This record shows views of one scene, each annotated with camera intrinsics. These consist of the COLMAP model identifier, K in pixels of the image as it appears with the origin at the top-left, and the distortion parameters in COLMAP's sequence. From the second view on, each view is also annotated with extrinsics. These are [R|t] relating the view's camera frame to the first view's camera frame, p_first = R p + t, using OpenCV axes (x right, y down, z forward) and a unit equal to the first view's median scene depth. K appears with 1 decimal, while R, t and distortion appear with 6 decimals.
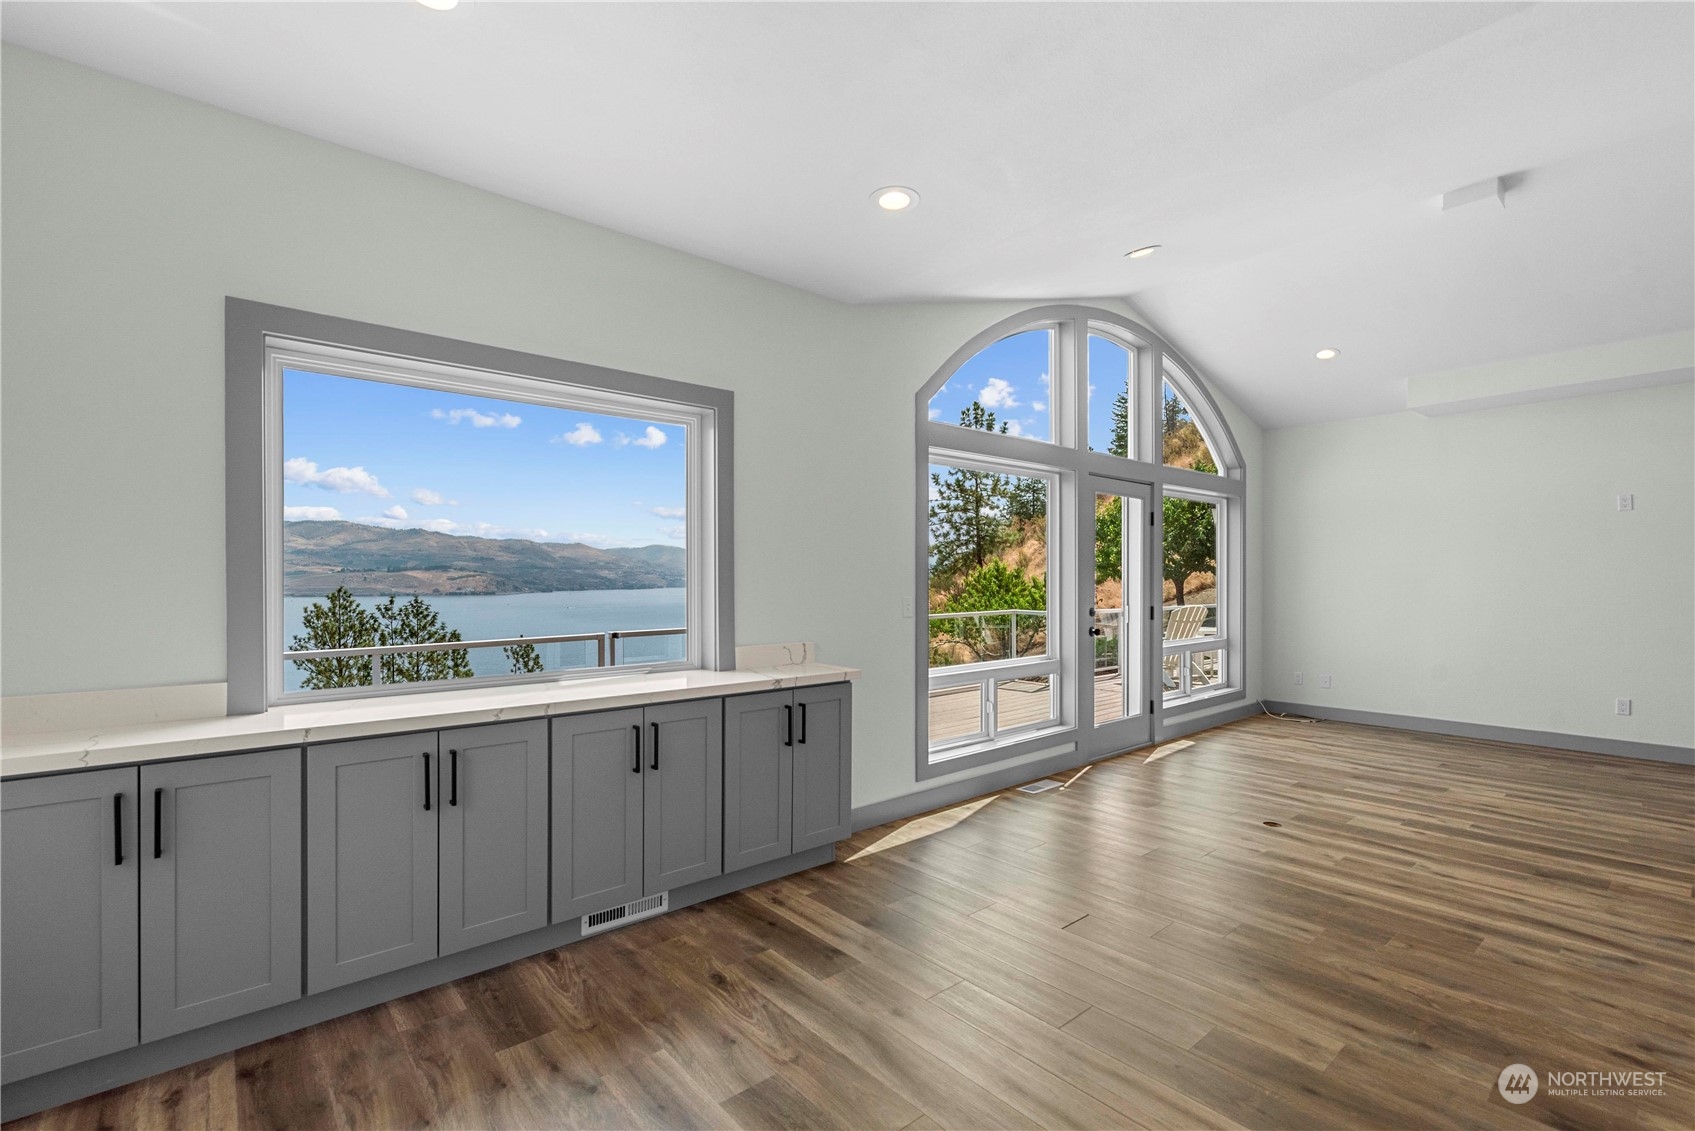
lens RADIAL K [[750.9, 0, 851.7], [0, 750.9, 582.6], [0, 0, 1]] dist [0.001151, -0.000069]
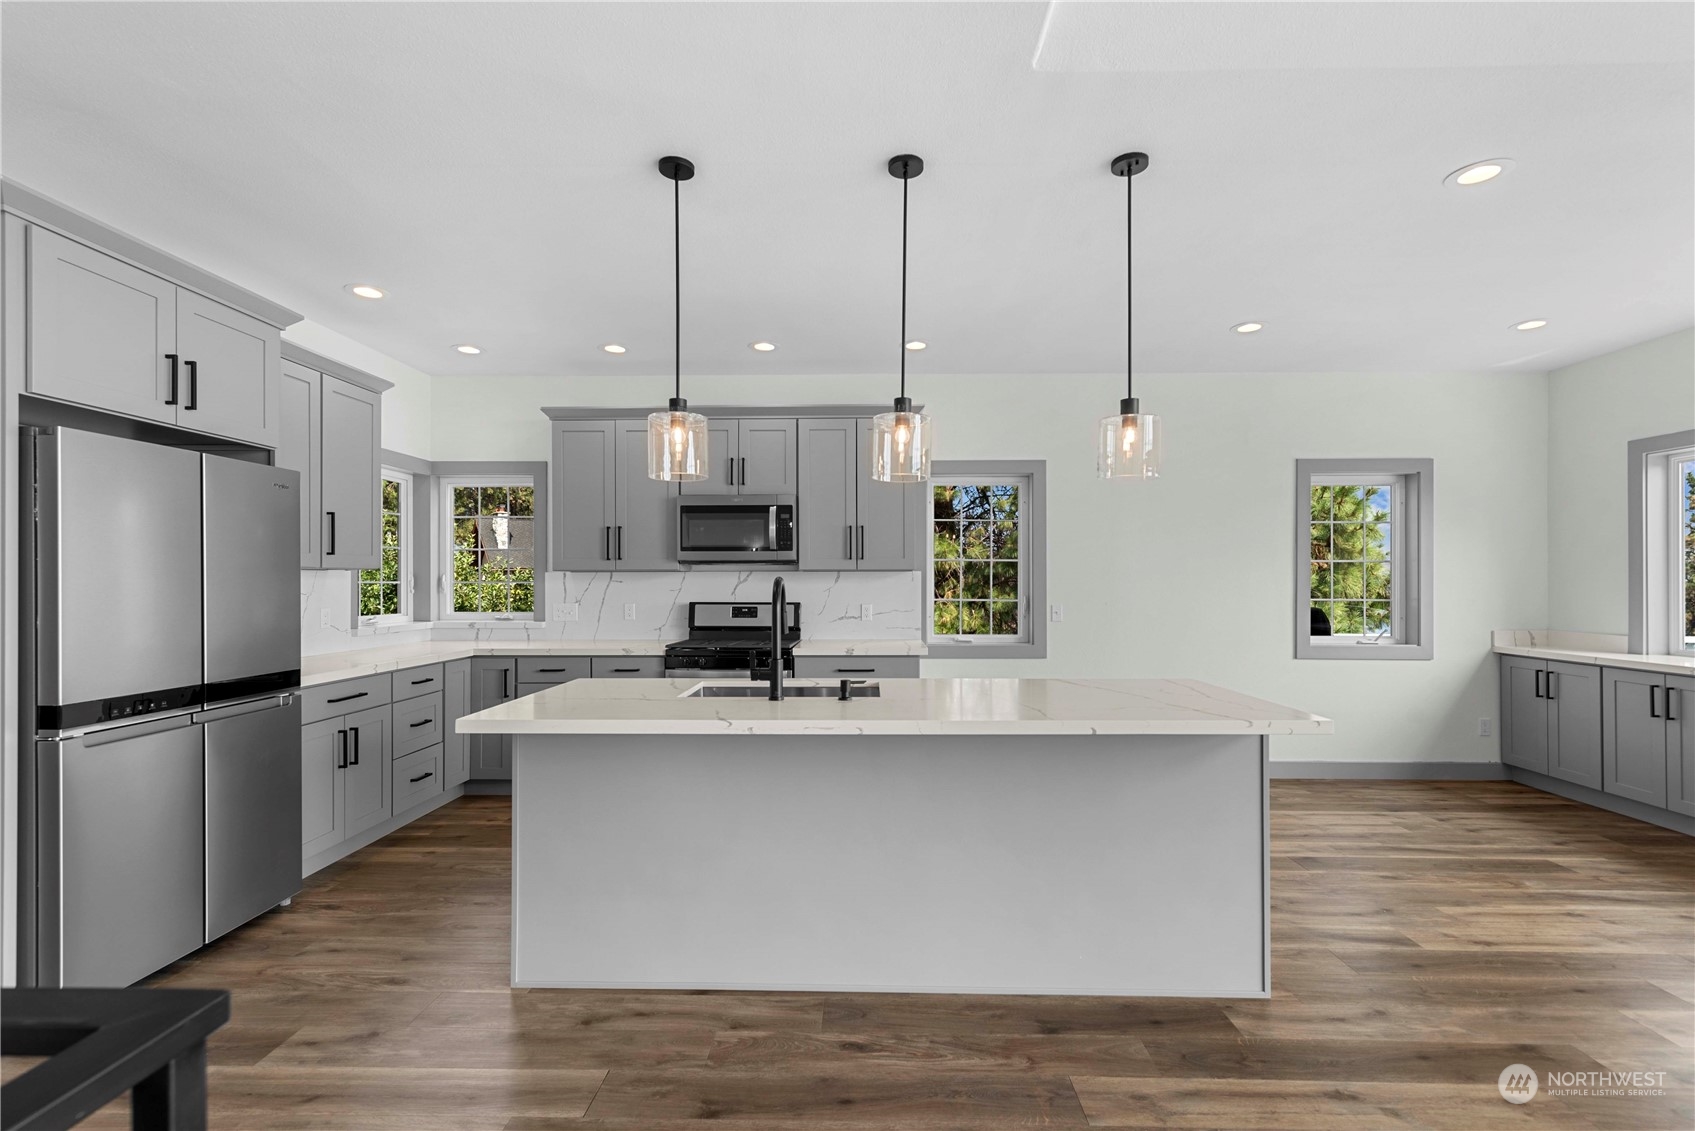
lens RADIAL K [[735.8, 0, 848.6], [0, 735.8, 581.3], [0, 0, 1]] dist [-0.000021, -0.000050]
pose [[-0.665977, -0.000309, -0.745972, 0.626721], [-0.001536, 0.999998, 0.000957, -0.003236], [0.745971, 0.001783, -0.665976, 0.240912]]
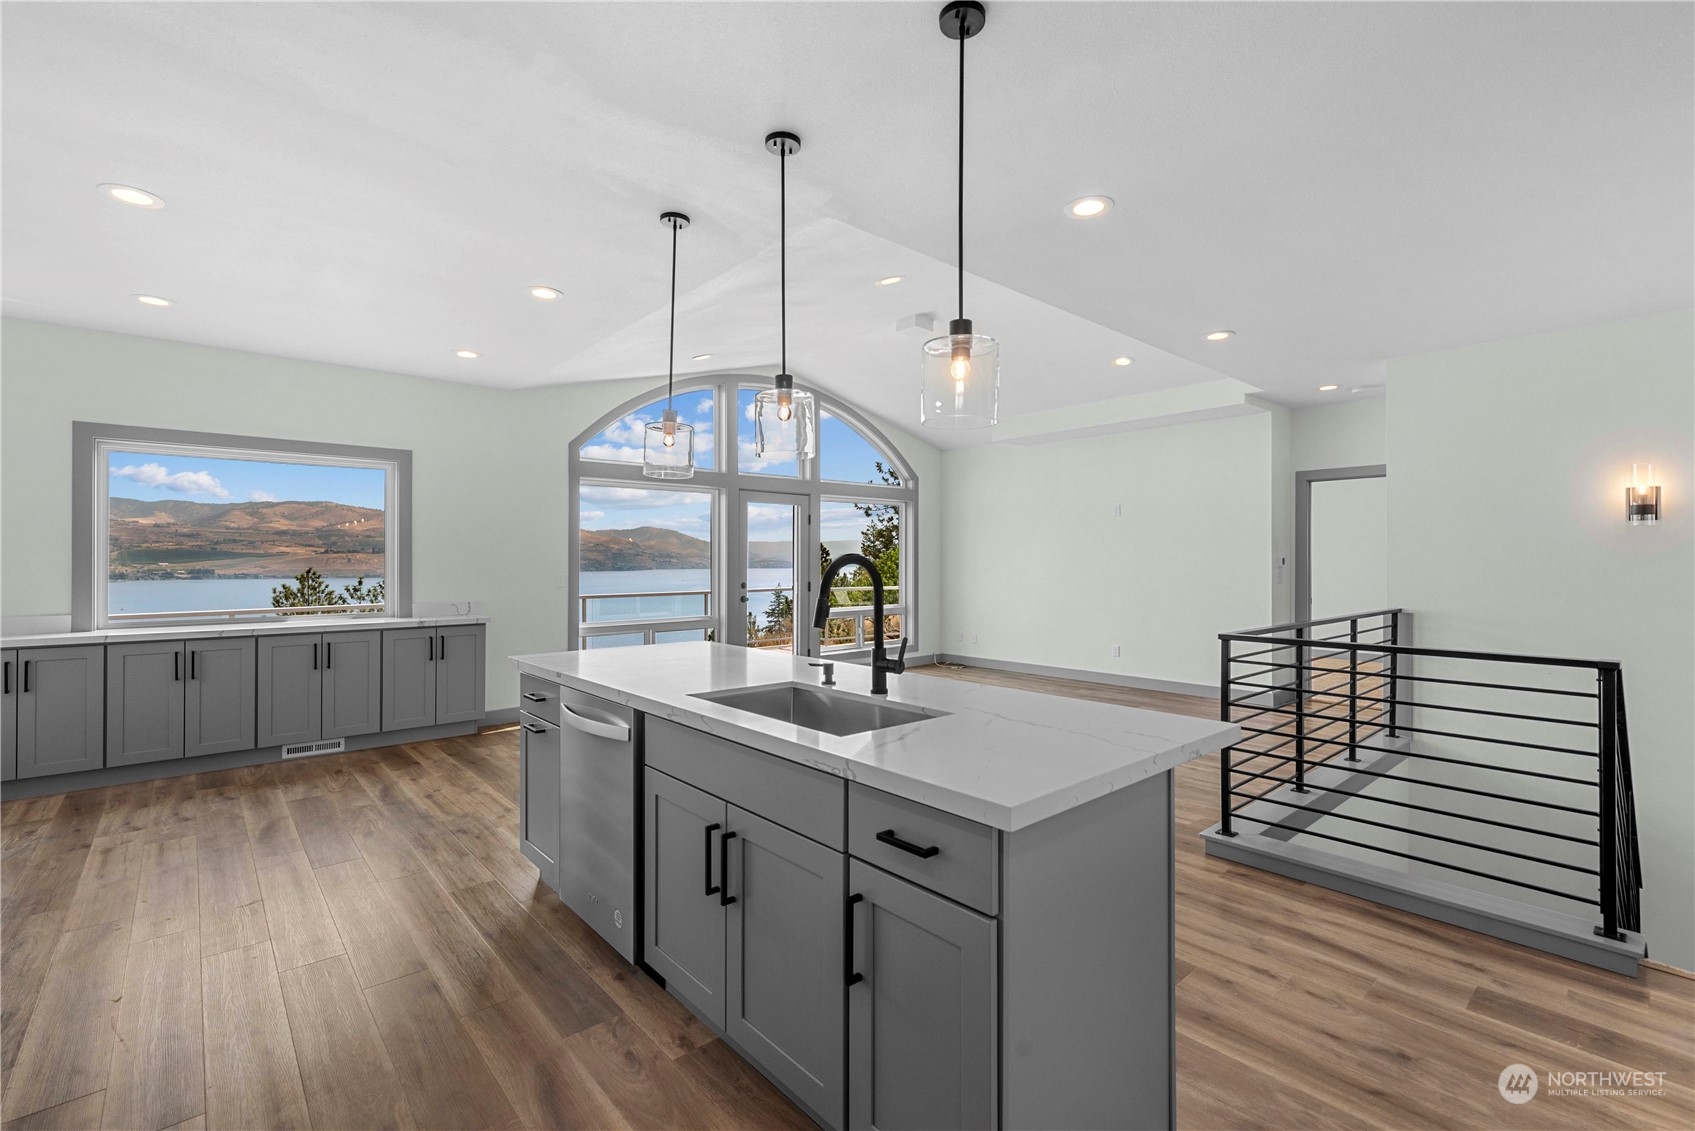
lens RADIAL K [[741.7, 0, 856.9], [0, 741.7, 557.4], [0, 0, 1]] dist [0.000467, 0.000502]
pose [[0.999630, 0.000845, 0.027182, 0.375690], [-0.000588, 0.999955, -0.009461, -0.000811], [-0.027189, 0.009442, 0.999586, -0.321564]]
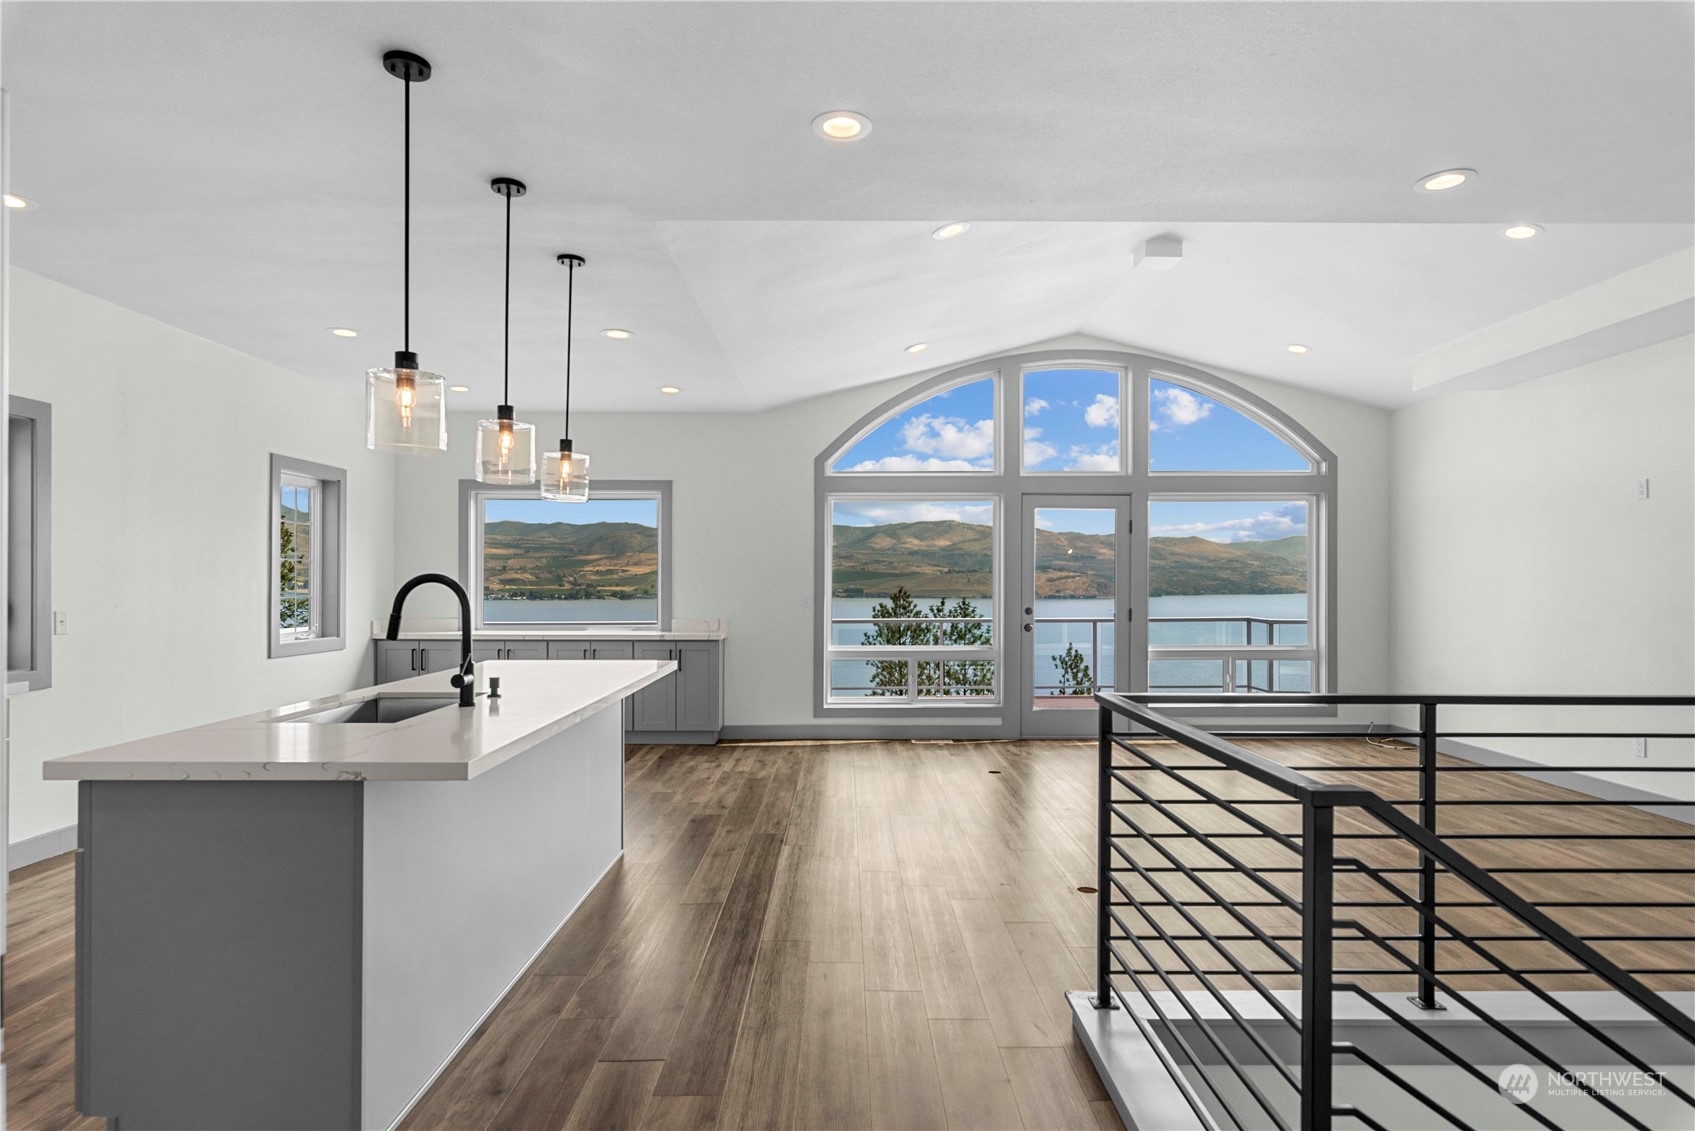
lens RADIAL K [[920.7, 0, 851.8], [0, 920.7, 583.7], [0, 0, 1]] dist [0.001843, -0.000692]
pose [[0.768275, 0.004371, -0.640105, 0.778325], [-0.005536, 0.999985, 0.000184, -0.001990], [0.640095, 0.003402, 0.768288, -0.216079]]
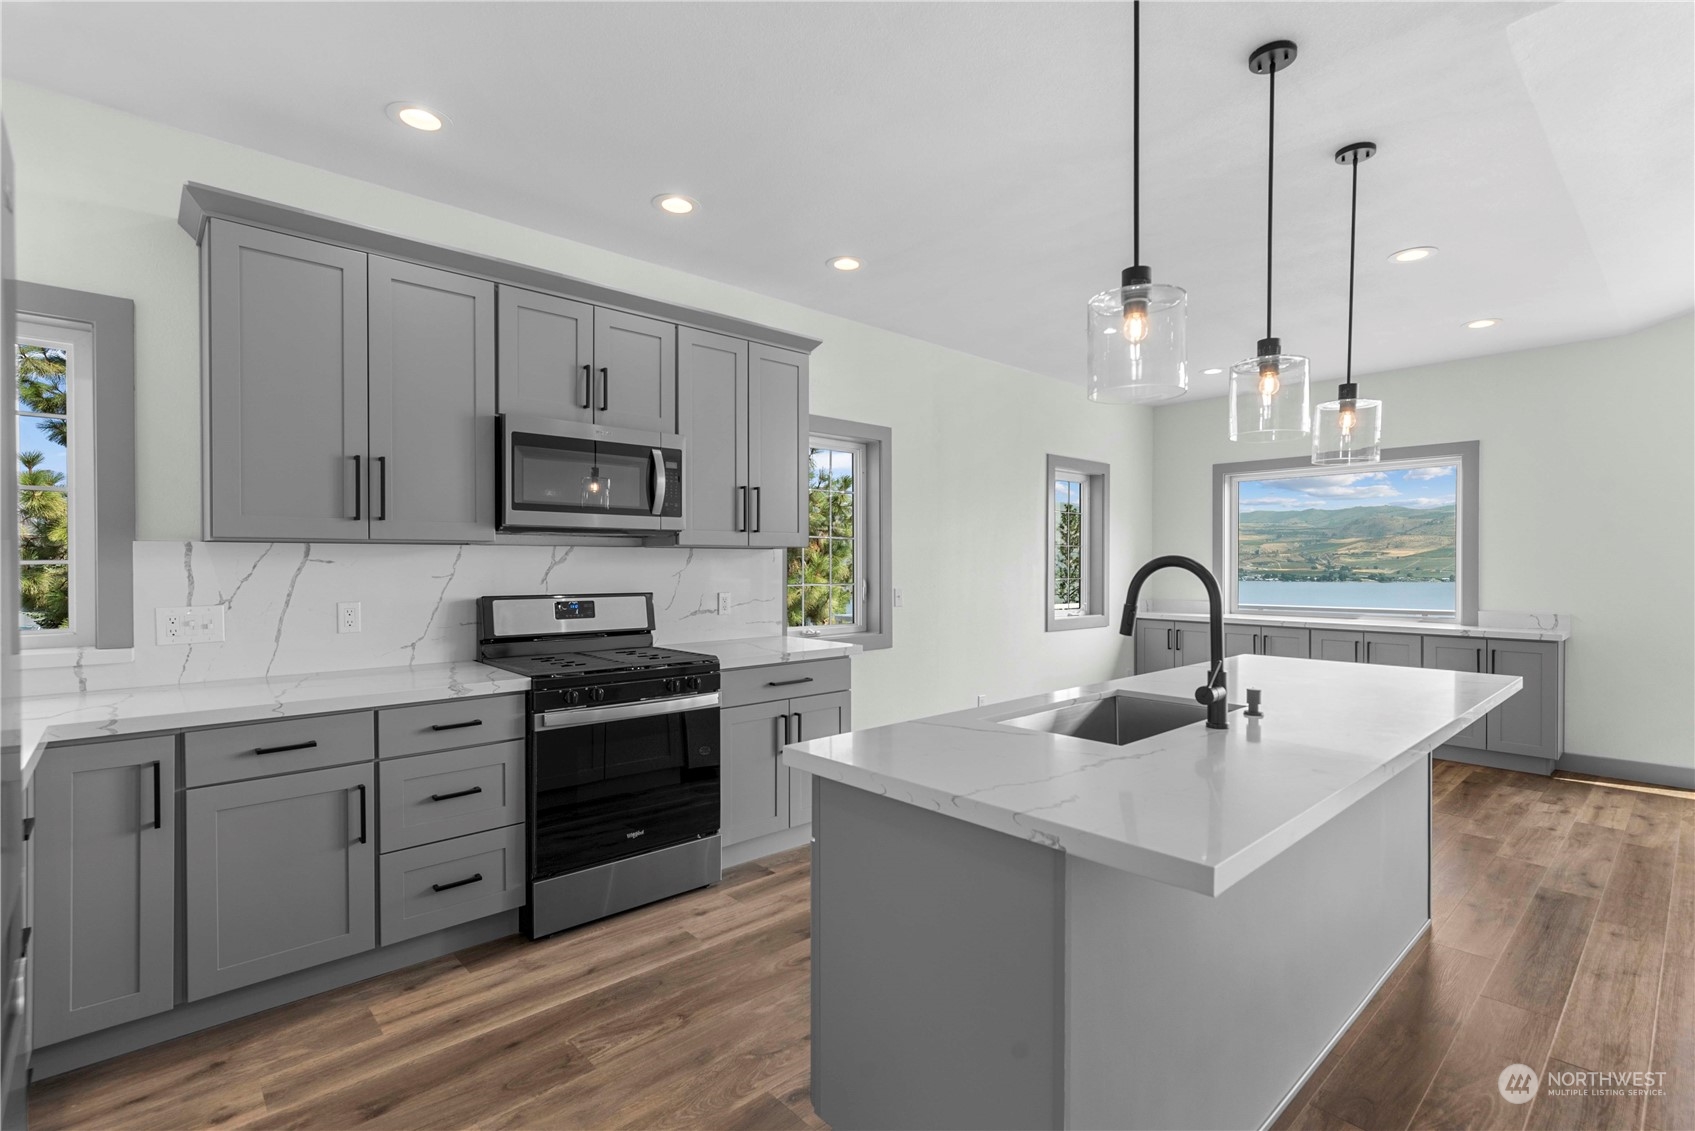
lens RADIAL K [[784.3, 0, 847.5], [0, 784.3, 565.5], [0, 0, 1]] dist [0.001254, -0.000157]
pose [[0.034408, 0.003656, -0.999401, 0.651297], [-0.003945, 0.999986, 0.003523, -0.002327], [0.999400, 0.003821, 0.034422, -0.147949]]
